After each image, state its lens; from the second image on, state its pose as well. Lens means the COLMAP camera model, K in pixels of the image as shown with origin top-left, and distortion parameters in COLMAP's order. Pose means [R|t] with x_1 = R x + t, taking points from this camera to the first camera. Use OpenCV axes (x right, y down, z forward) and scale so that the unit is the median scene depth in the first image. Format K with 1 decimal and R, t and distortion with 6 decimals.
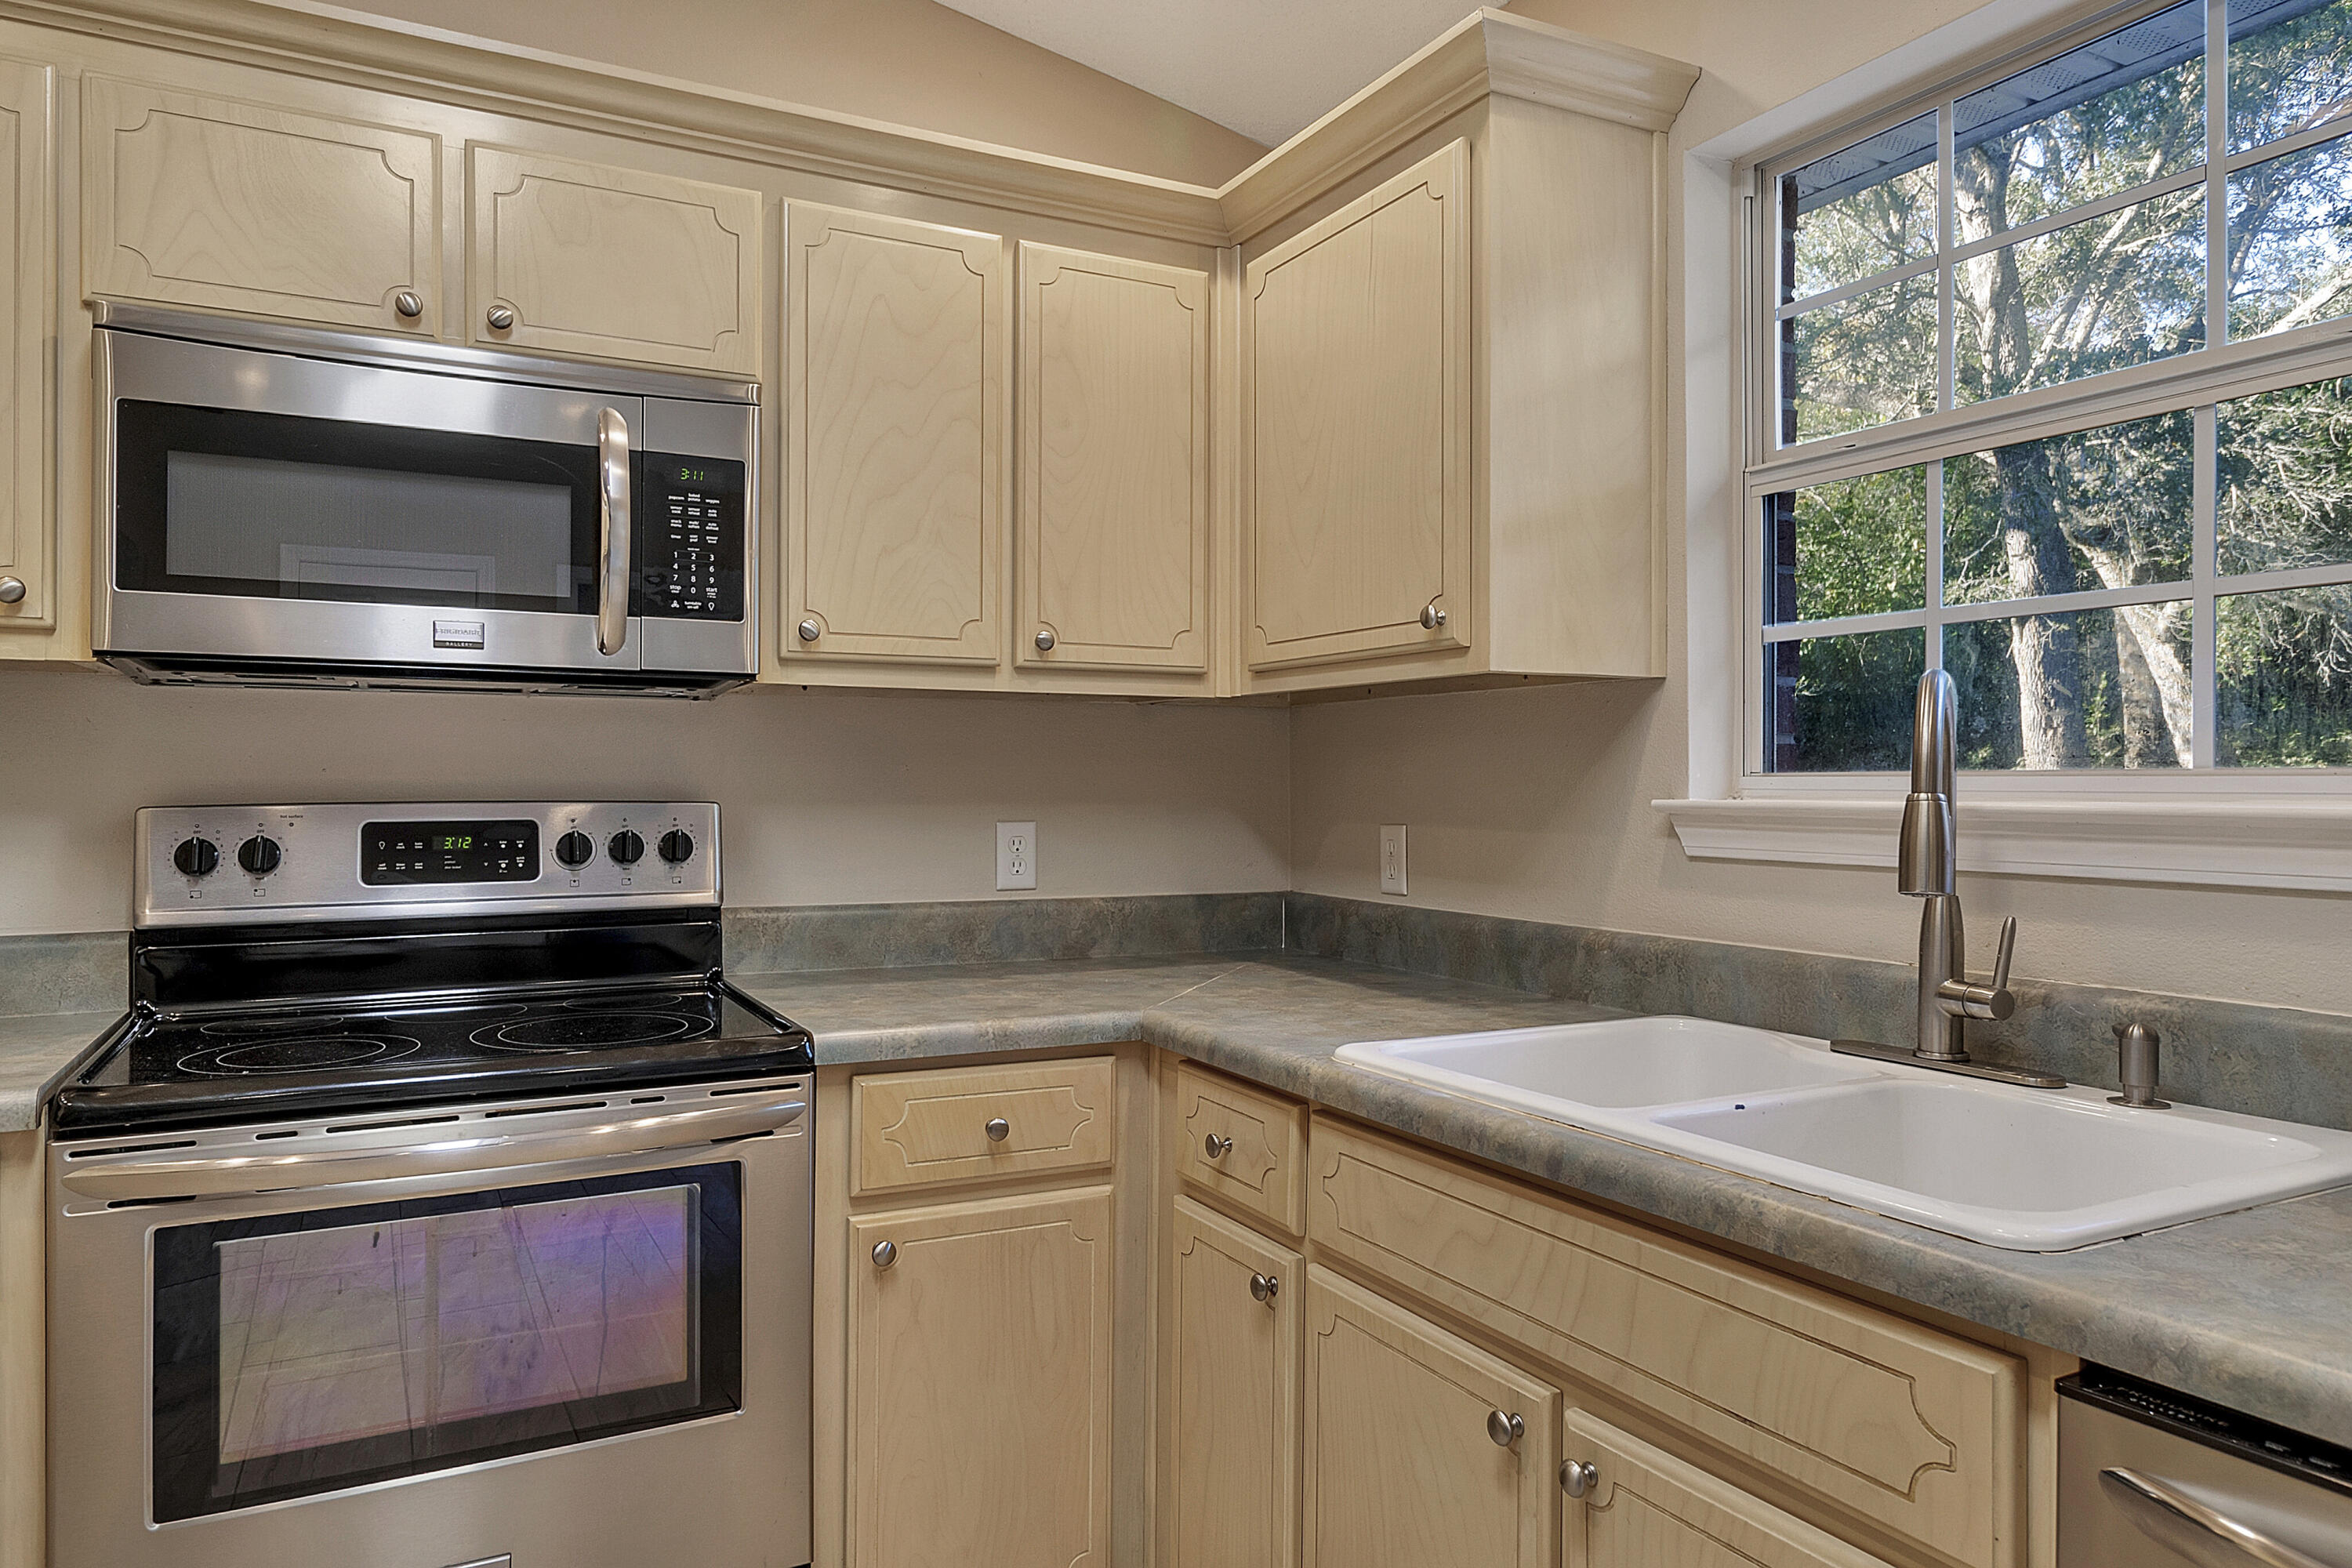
lens RADIAL K [[1498.9, 0, 1172.2], [0, 1498.9, 779.4], [0, 0, 1]] dist [0.005935, 0.003130]
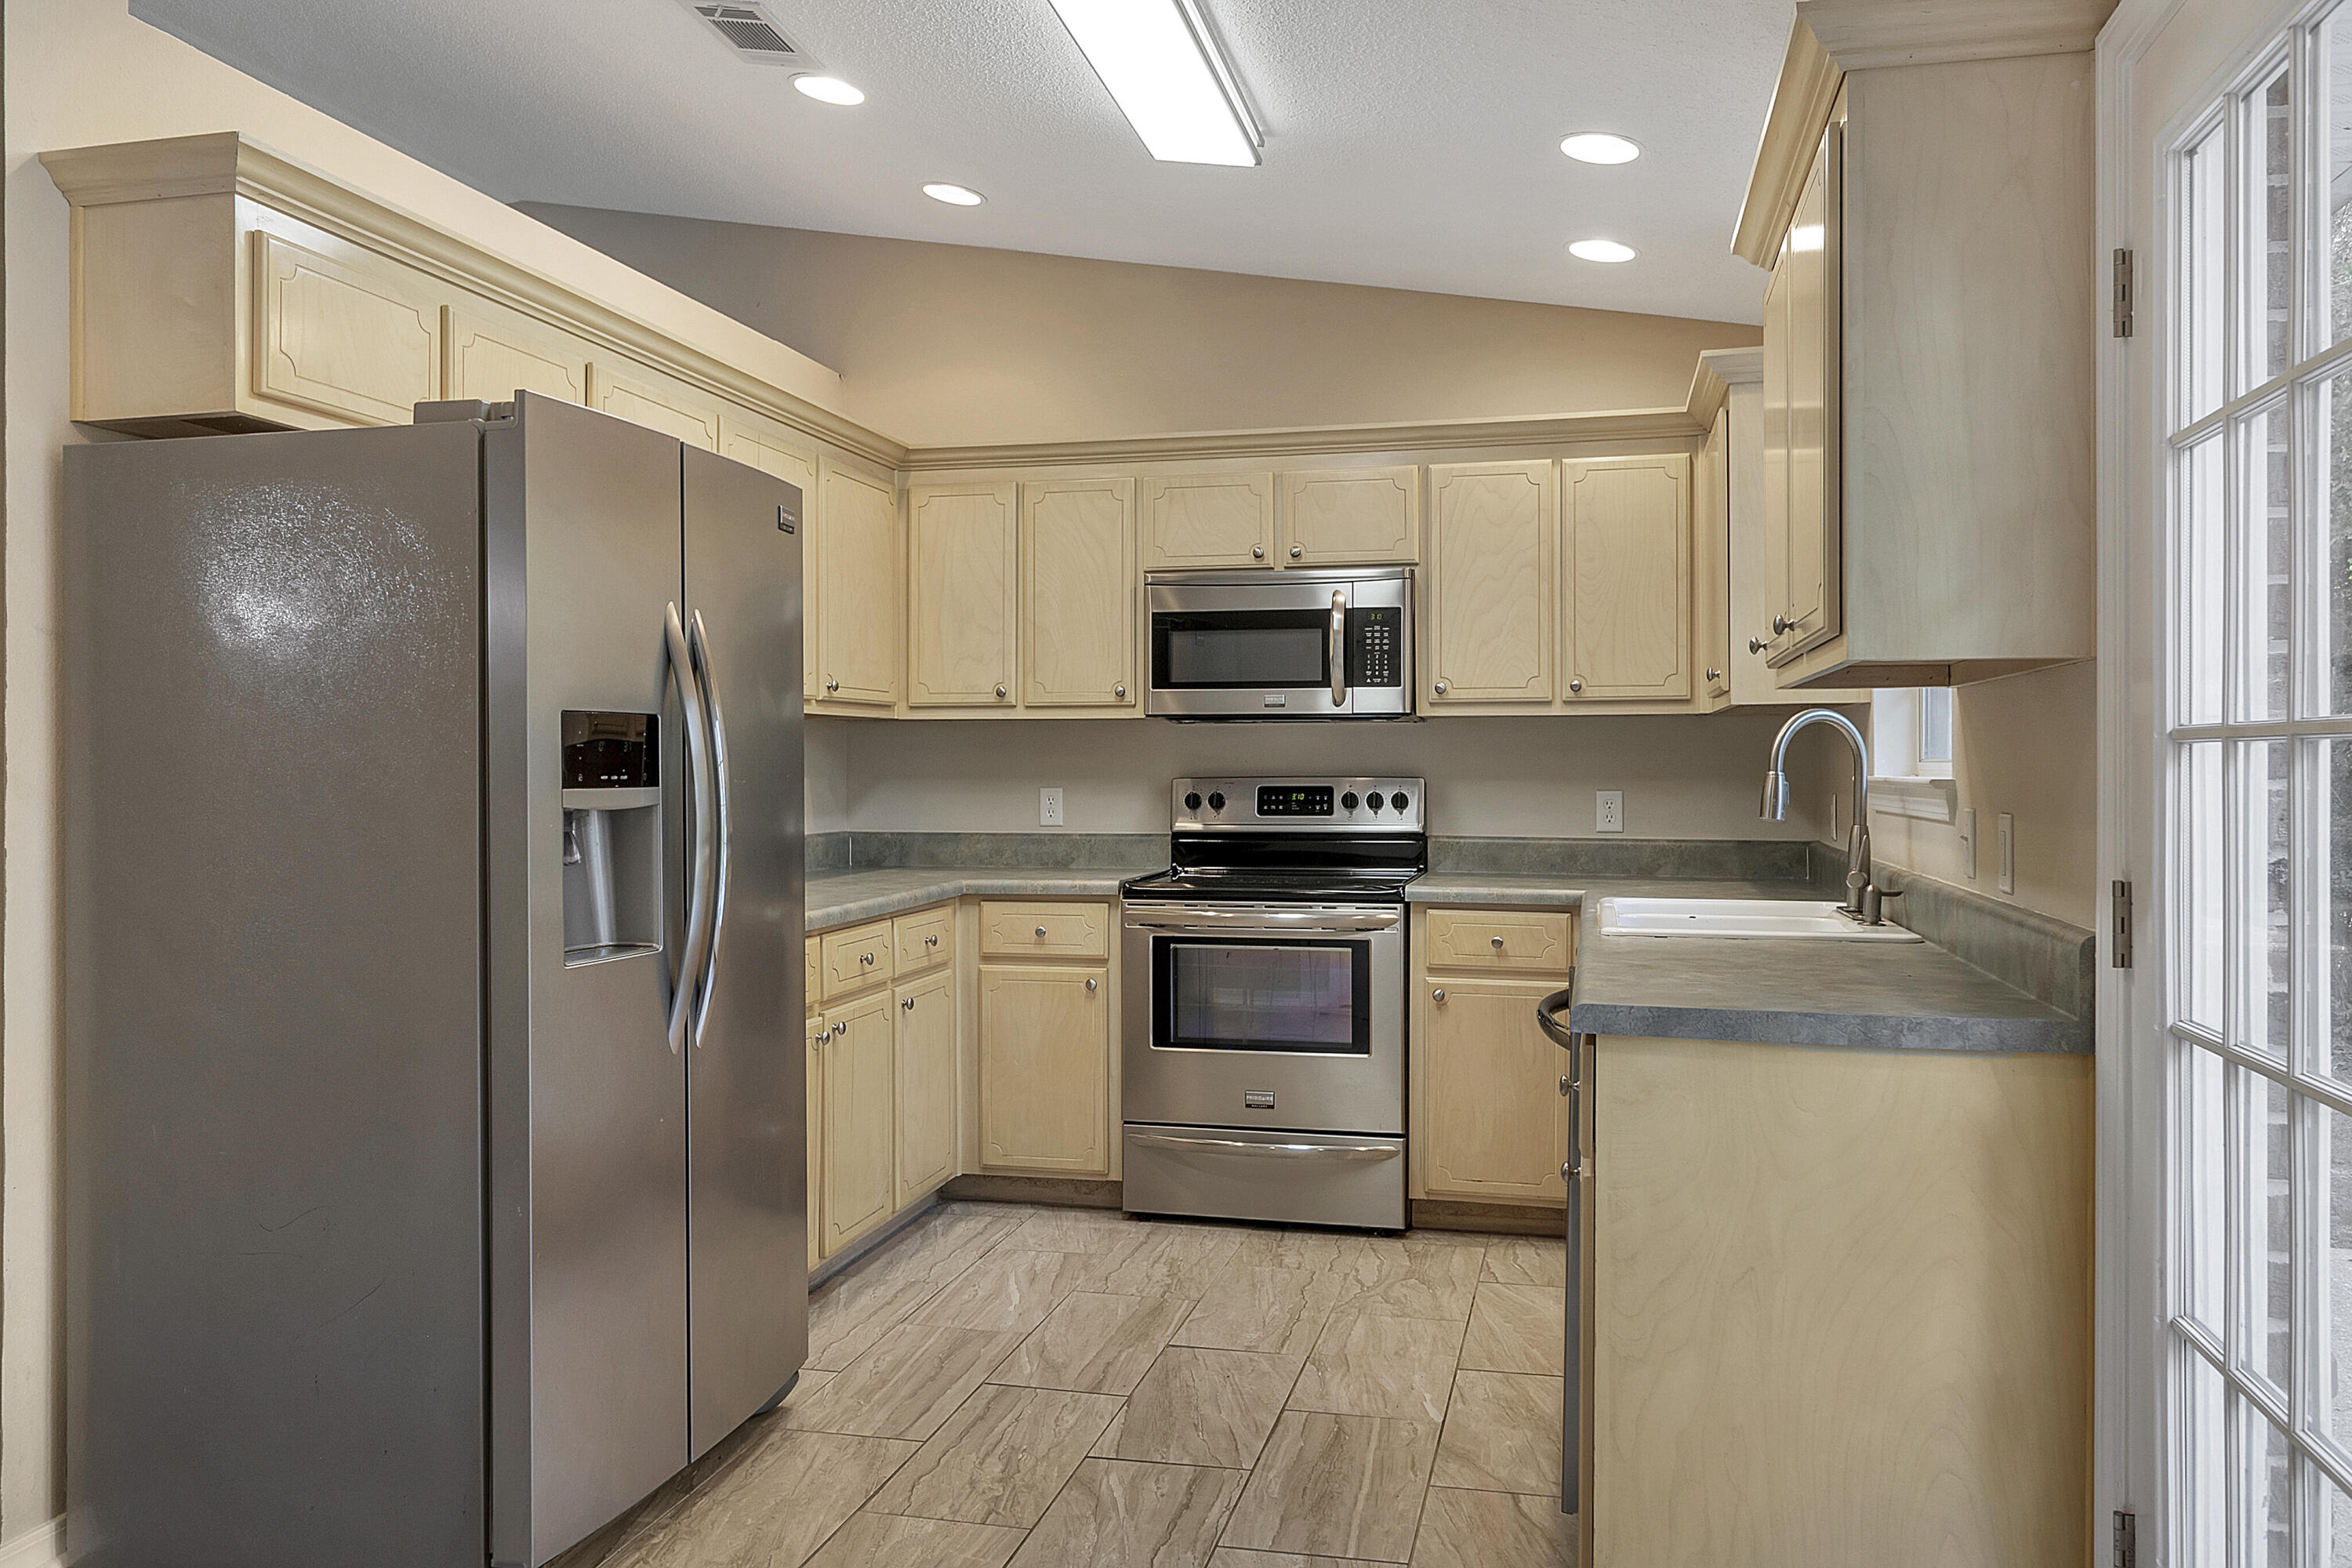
lens RADIAL K [[1782.6, 0, 1174.2], [0, 1782.6, 774.9], [0, 0, 1]] dist [0.001764, 0.000146]
pose [[0.752498, 0.000606, -0.658595, 1.064658], [0.003836, 0.999979, 0.005304, -0.001145], [0.658584, -0.006518, 0.752479, -1.002821]]
